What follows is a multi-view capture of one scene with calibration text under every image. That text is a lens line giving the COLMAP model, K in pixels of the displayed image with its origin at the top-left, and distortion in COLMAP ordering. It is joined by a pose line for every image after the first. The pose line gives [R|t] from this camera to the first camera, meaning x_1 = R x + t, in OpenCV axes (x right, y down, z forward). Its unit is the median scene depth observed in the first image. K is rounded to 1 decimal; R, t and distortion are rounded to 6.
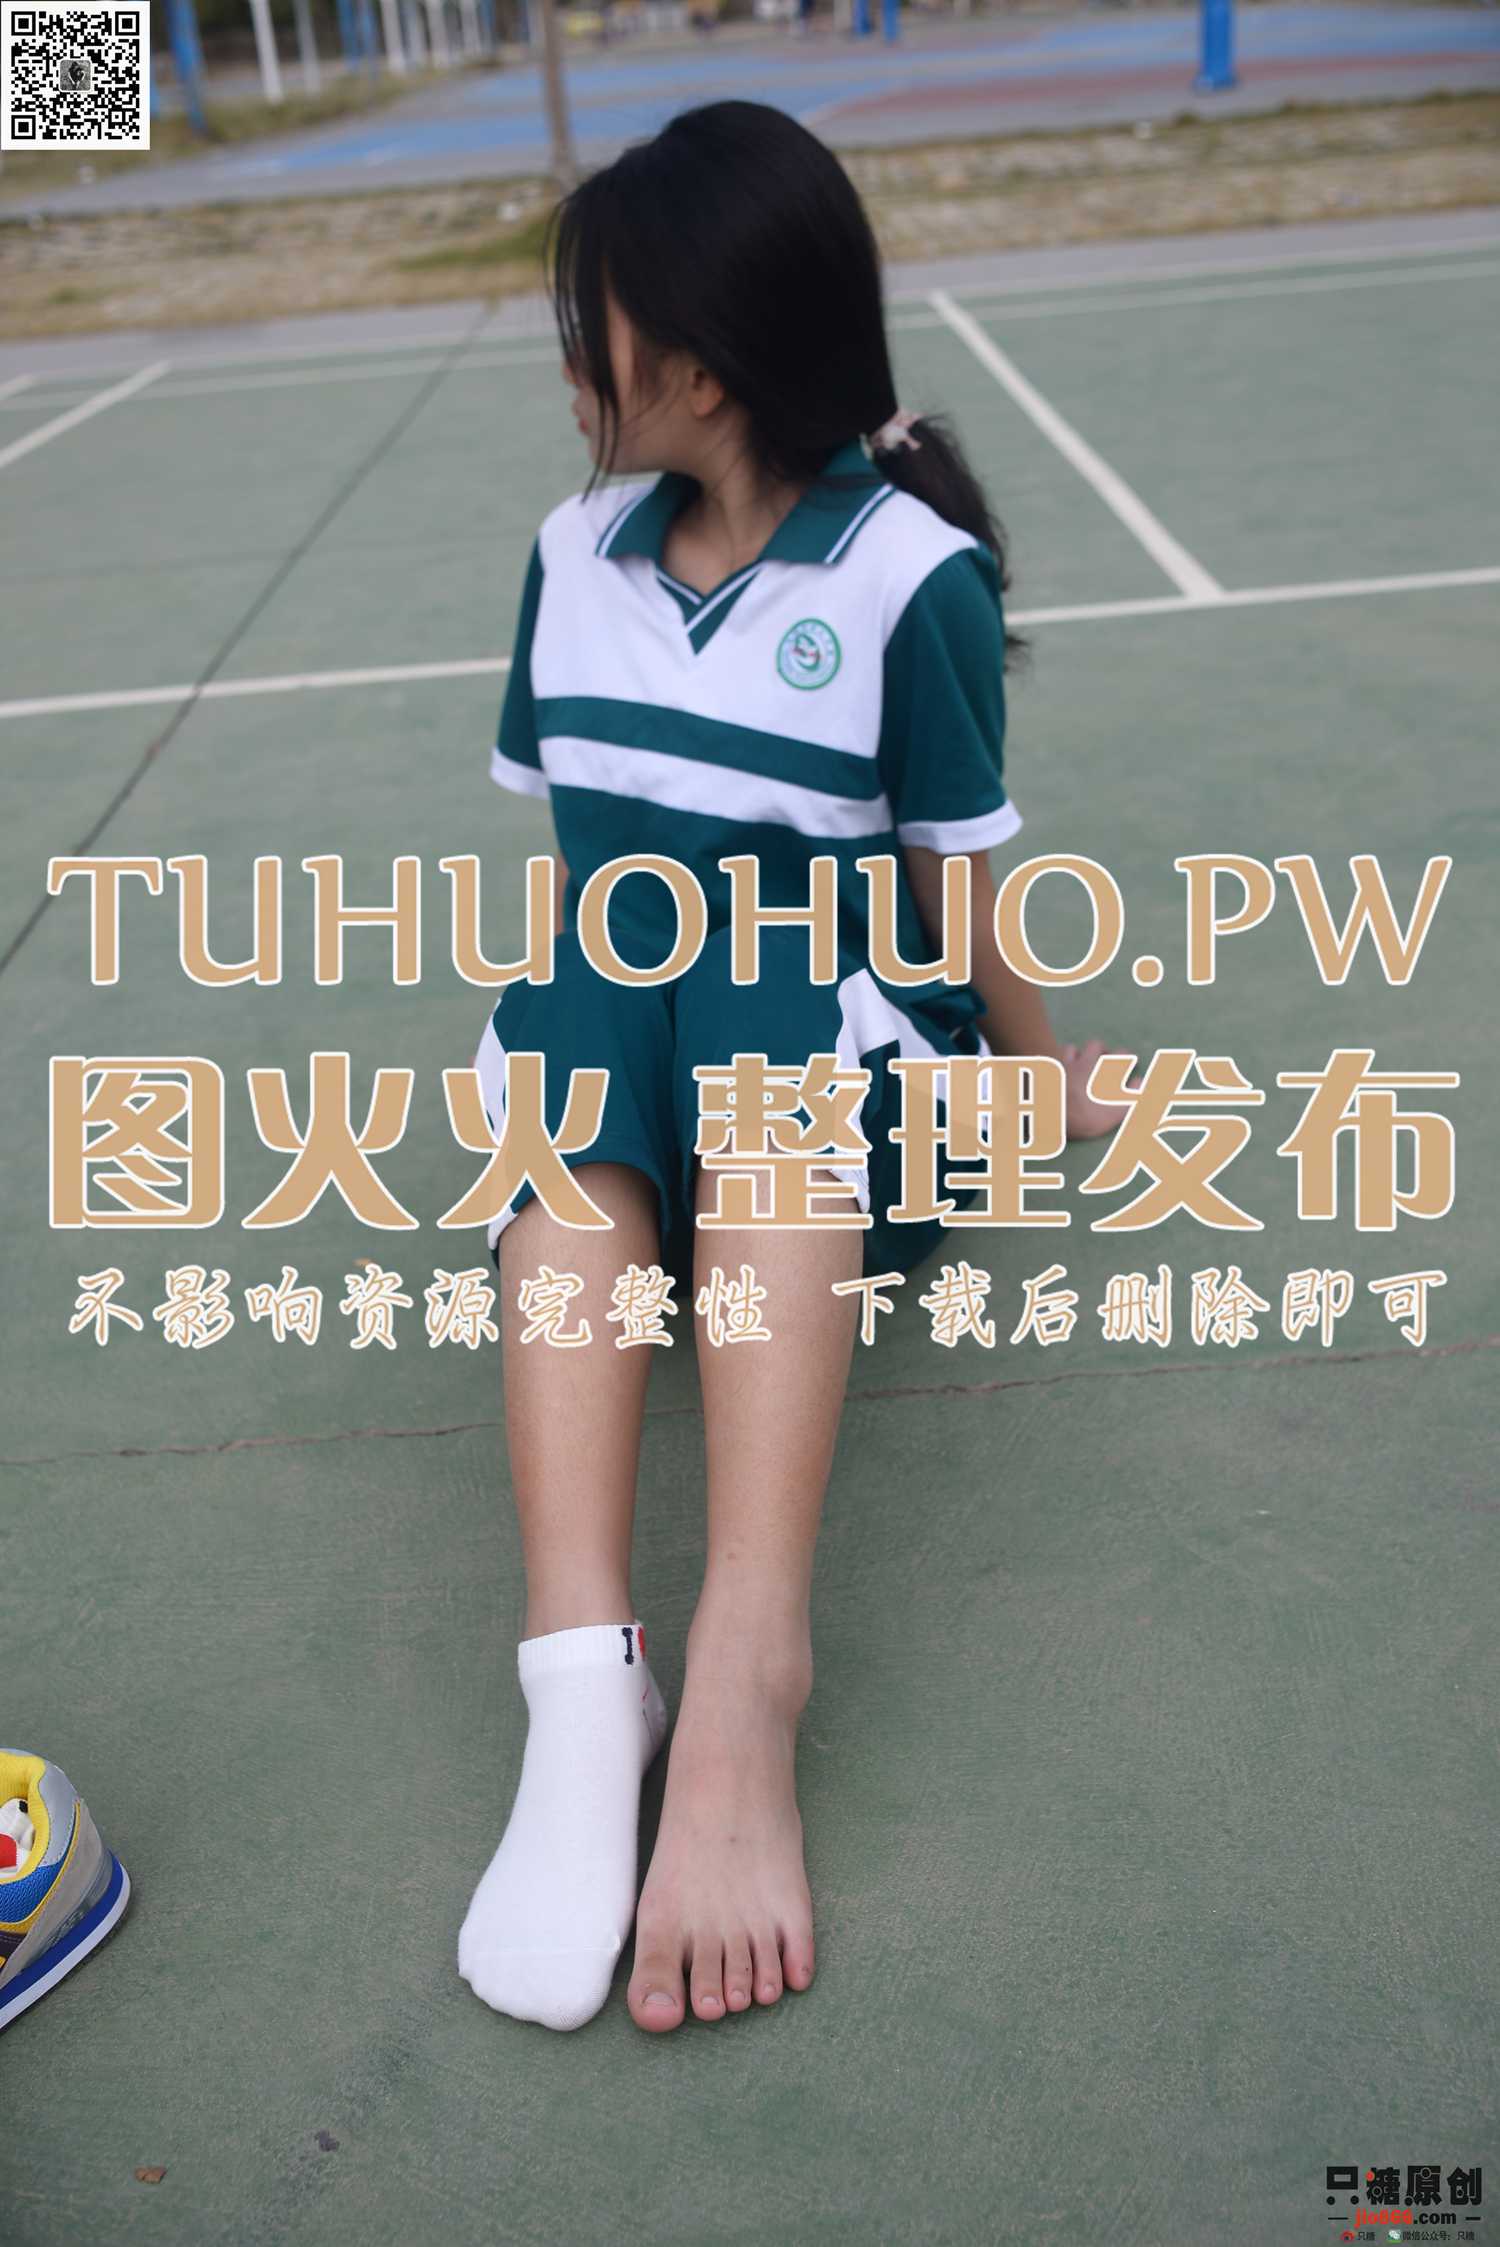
lens RADIAL K [[2281.9, 0, 749.3], [0, 2281.9, 1125.5], [0, 0, 1]] dist [0.002597, 0.000467]
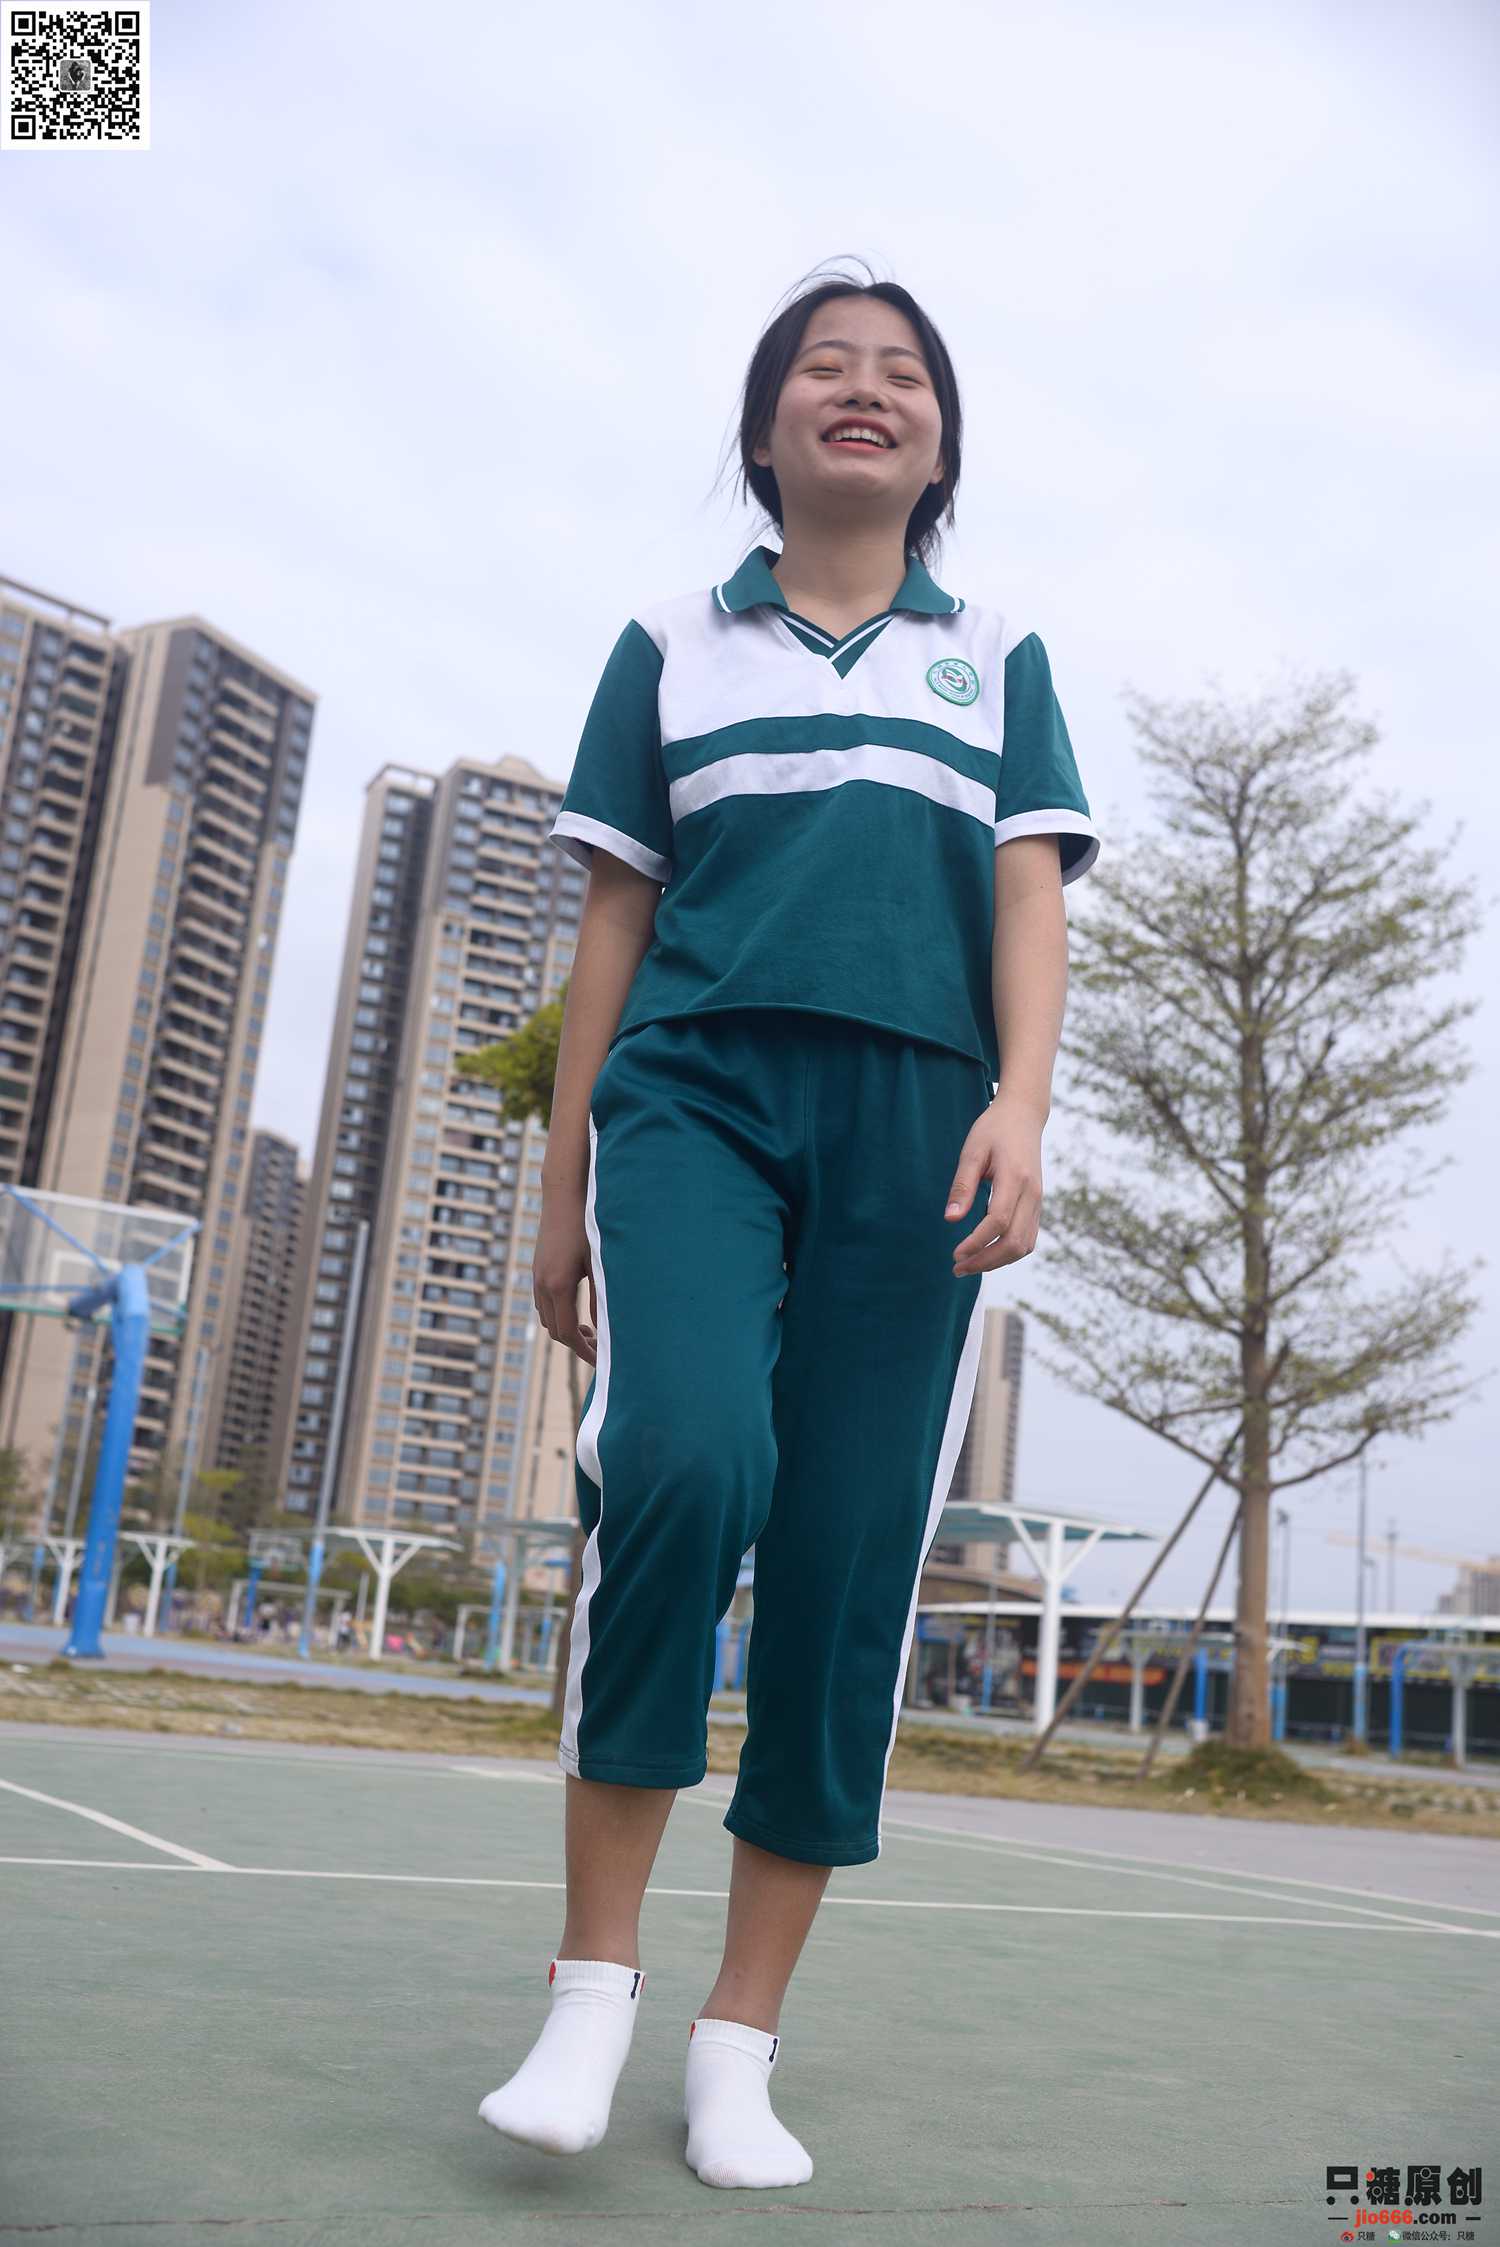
lens RADIAL K [[2264.8, 0, 745.4], [0, 2264.8, 1126.9], [0, 0, 1]] dist [-0.001236, 0.007415]
pose [[0.873352, 0.271153, 0.404639, -0.247042], [0.049807, 0.776659, -0.627949, 0.416604], [-0.484537, 0.568575, 0.664791, 0.057554]]
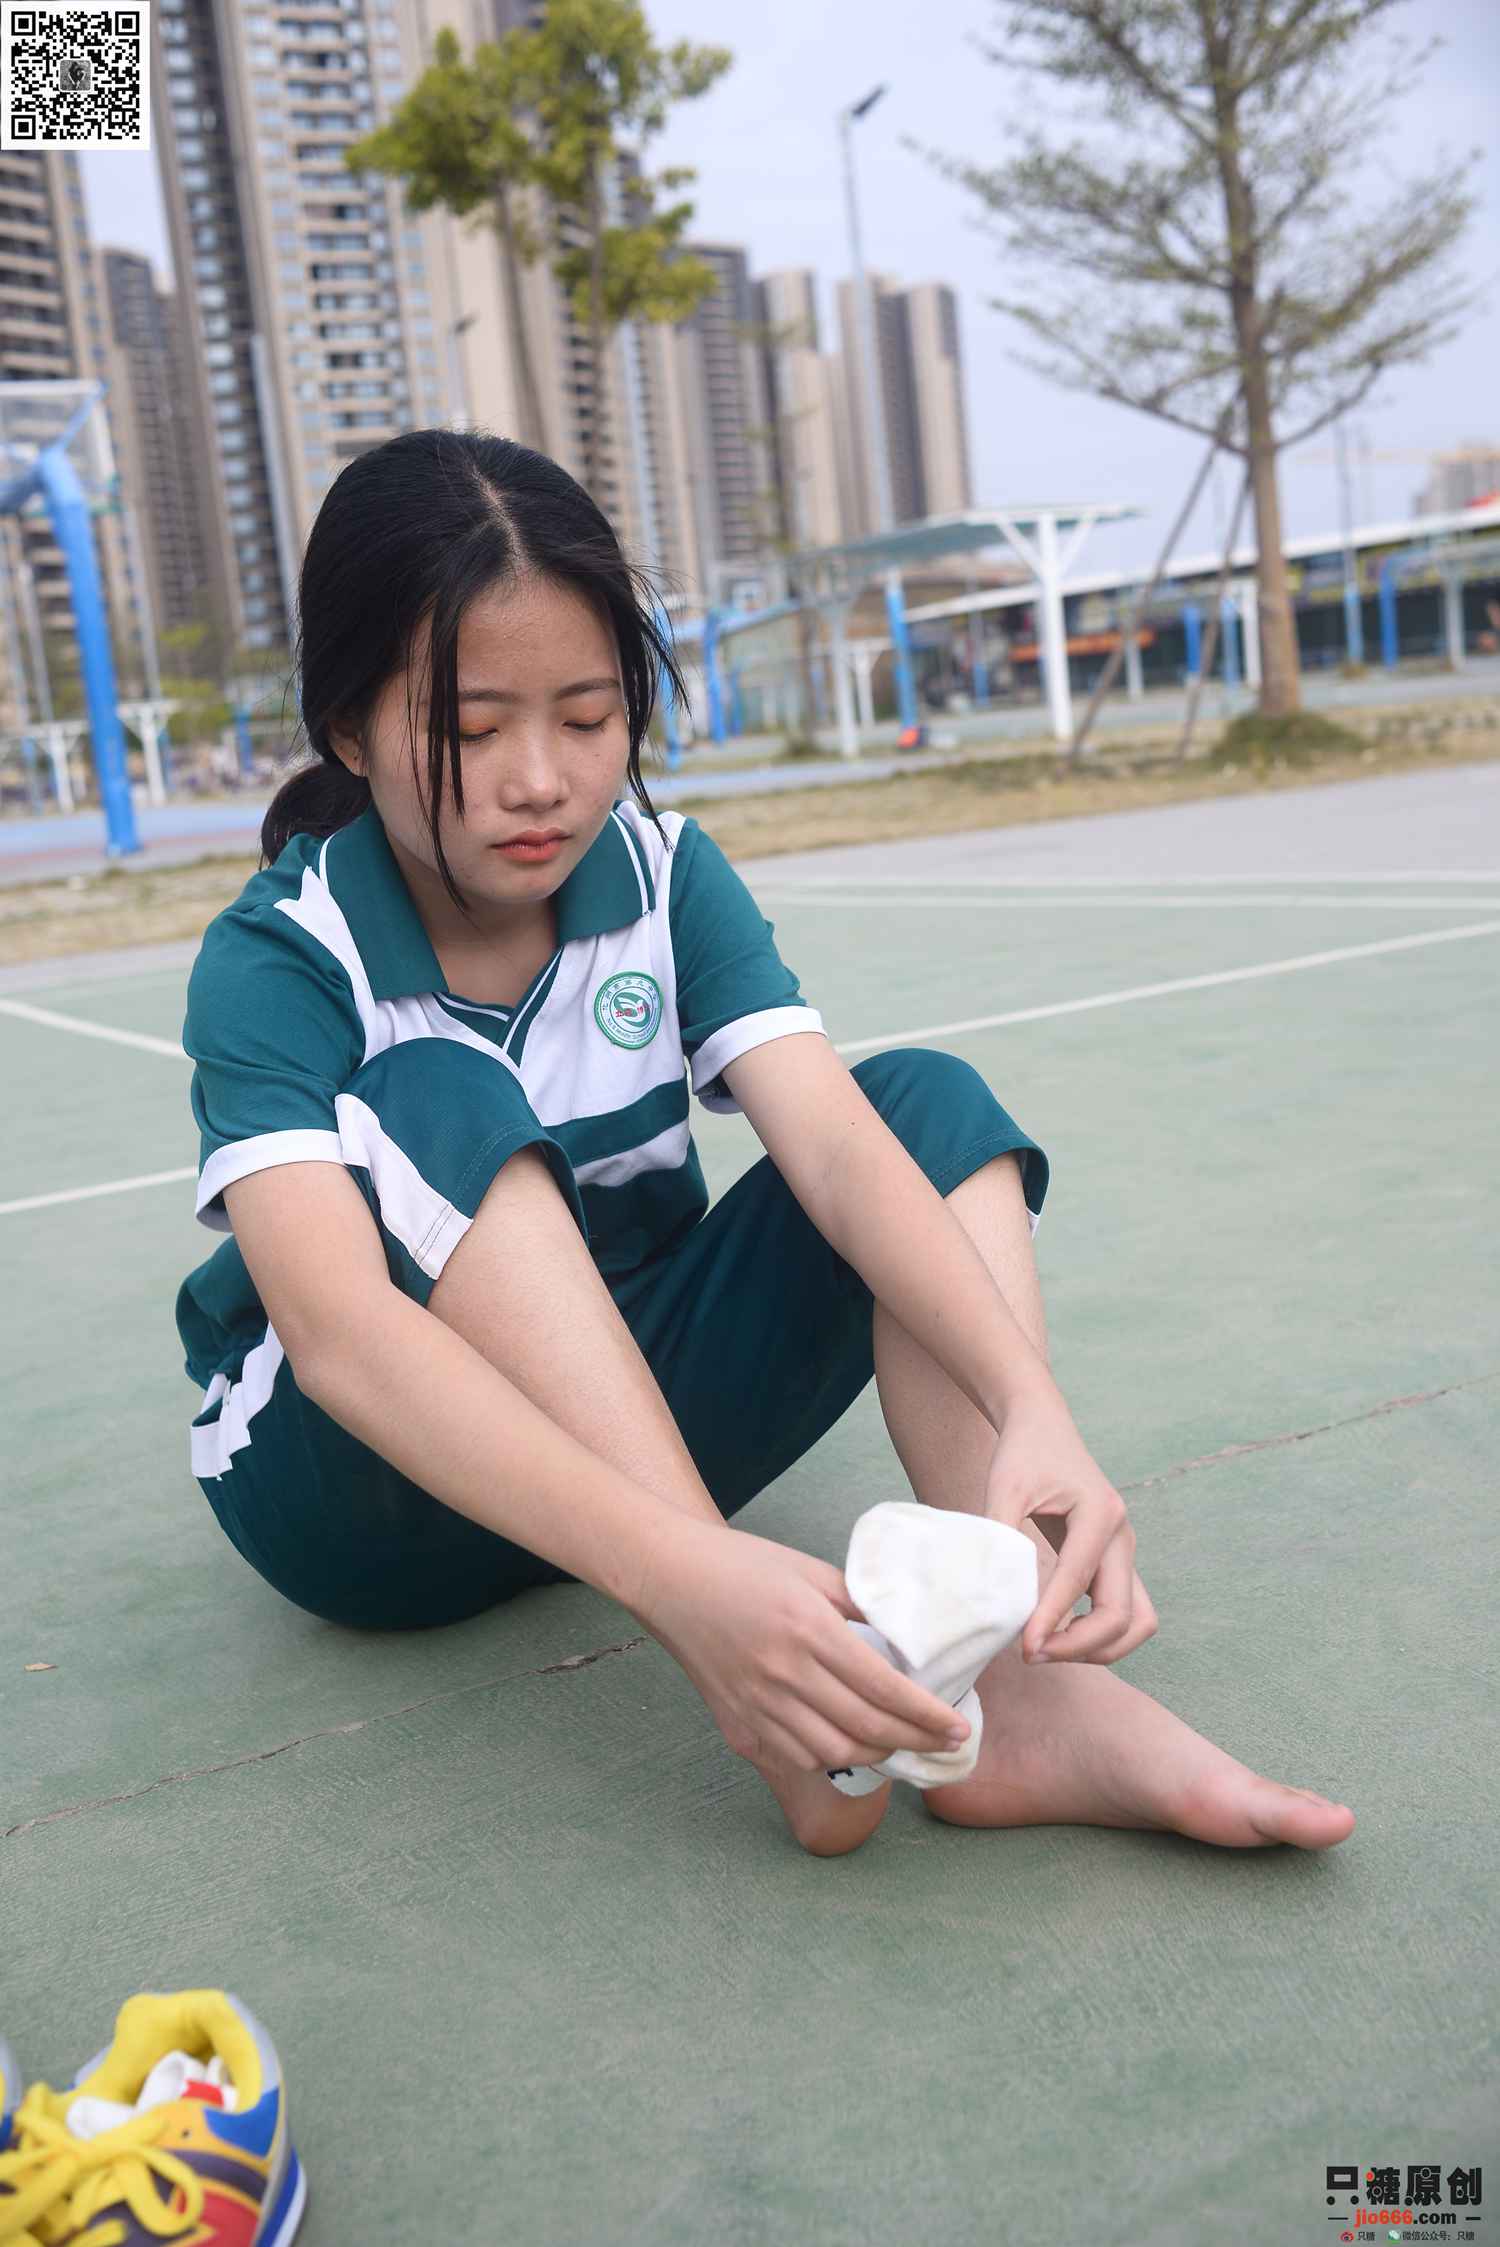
lens RADIAL K [[2275.3, 0, 748.6], [0, 2275.3, 1124.8], [0, 0, 1]] dist [0.000807, 0.005834]
pose [[0.886769, -0.090331, 0.453300, -0.409186], [0.230231, 0.936718, -0.263727, 0.213282], [-0.400791, 0.338229, 0.851450, 0.112092]]
